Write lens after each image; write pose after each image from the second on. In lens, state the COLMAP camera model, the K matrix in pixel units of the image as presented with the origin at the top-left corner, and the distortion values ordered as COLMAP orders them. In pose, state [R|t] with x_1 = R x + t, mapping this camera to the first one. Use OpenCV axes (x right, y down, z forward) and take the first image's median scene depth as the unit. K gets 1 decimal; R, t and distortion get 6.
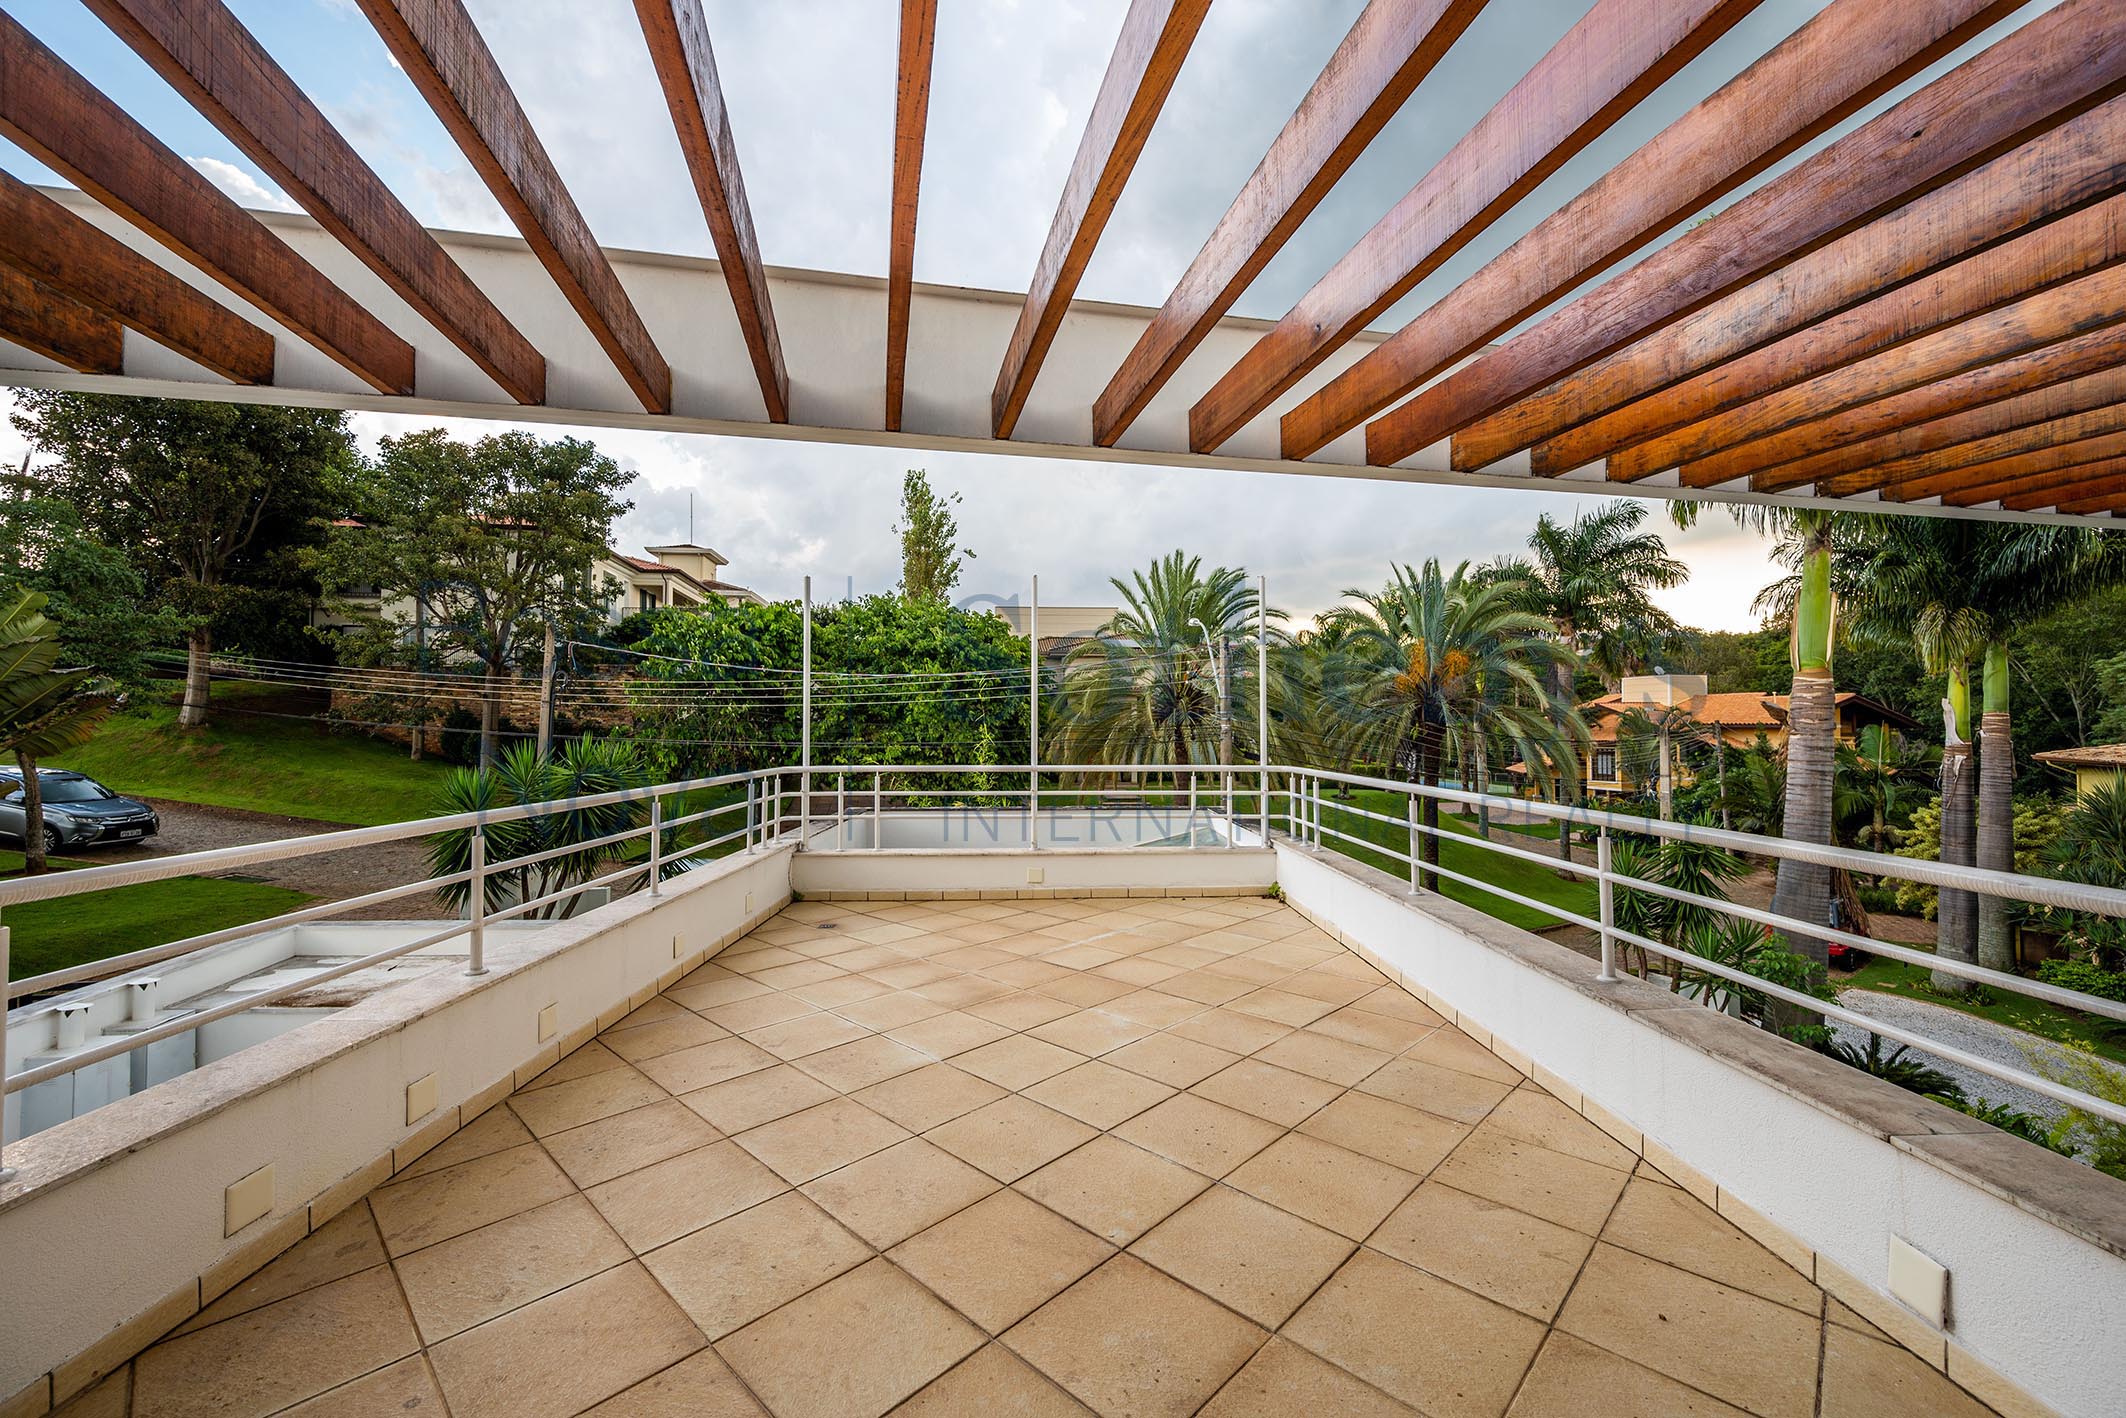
lens RADIAL K [[853.8, 0, 1048.1], [0, 853.8, 711.1], [0, 0, 1]] dist [0.000063, 0.000000]
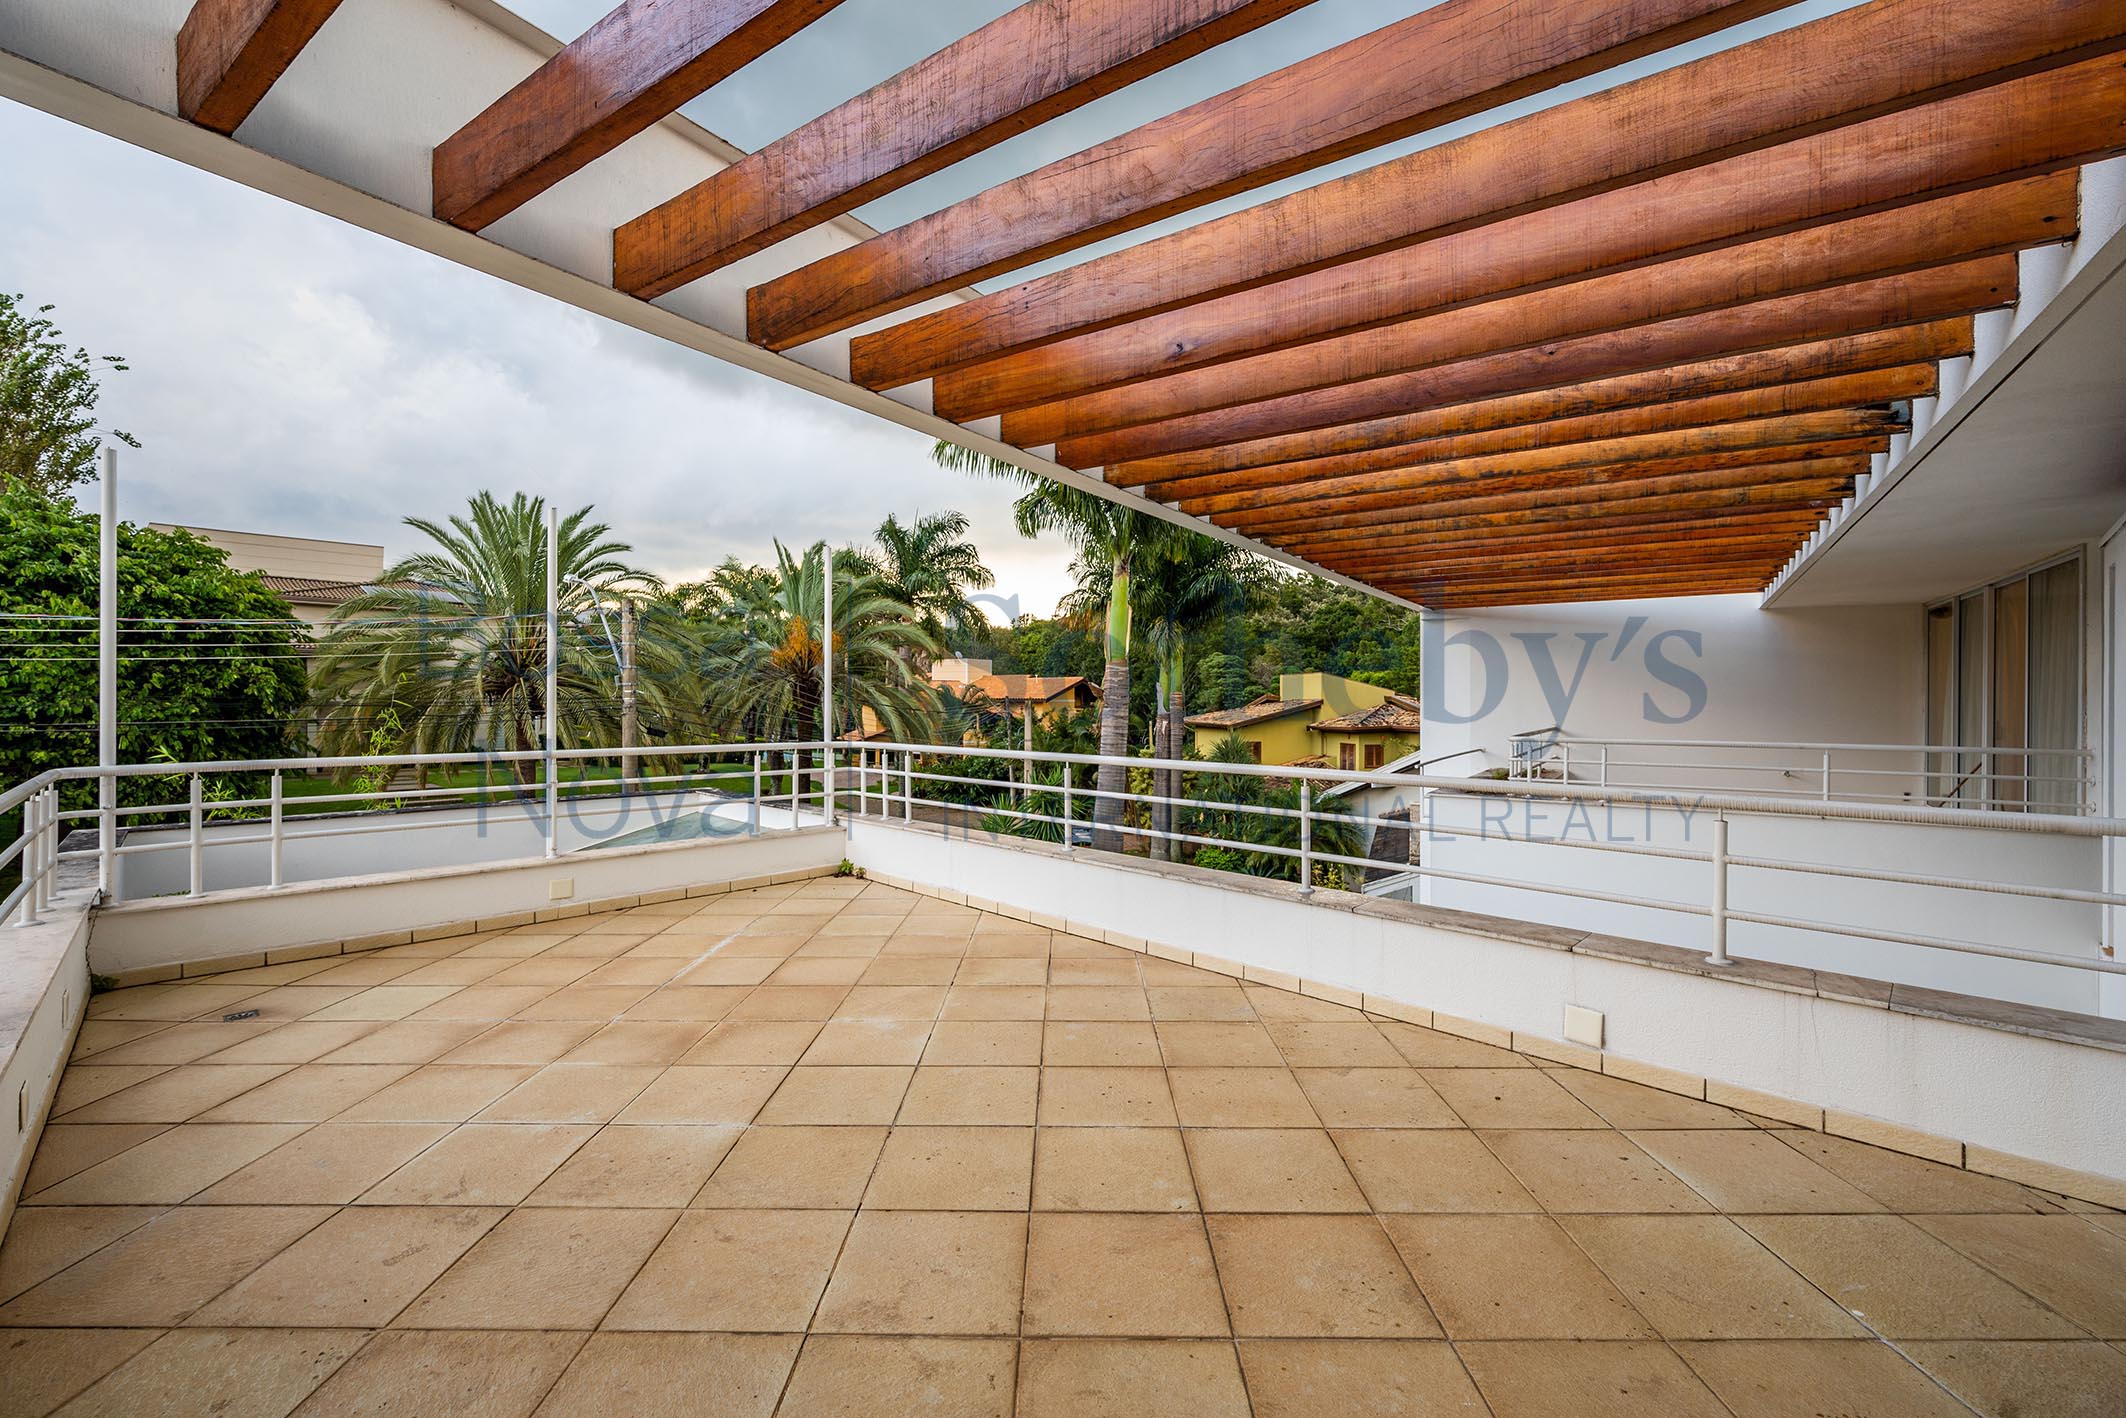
lens RADIAL K [[853.8, 0, 1054.7], [0, 853.8, 705.1], [0, 0, 1]] dist [0.000063, 0.000000]
pose [[0.728771, -0.001291, 0.684757, -0.343922], [-0.015818, 0.999700, 0.018719, -0.000045], [-0.684575, -0.024473, 0.728531, 0.176684]]
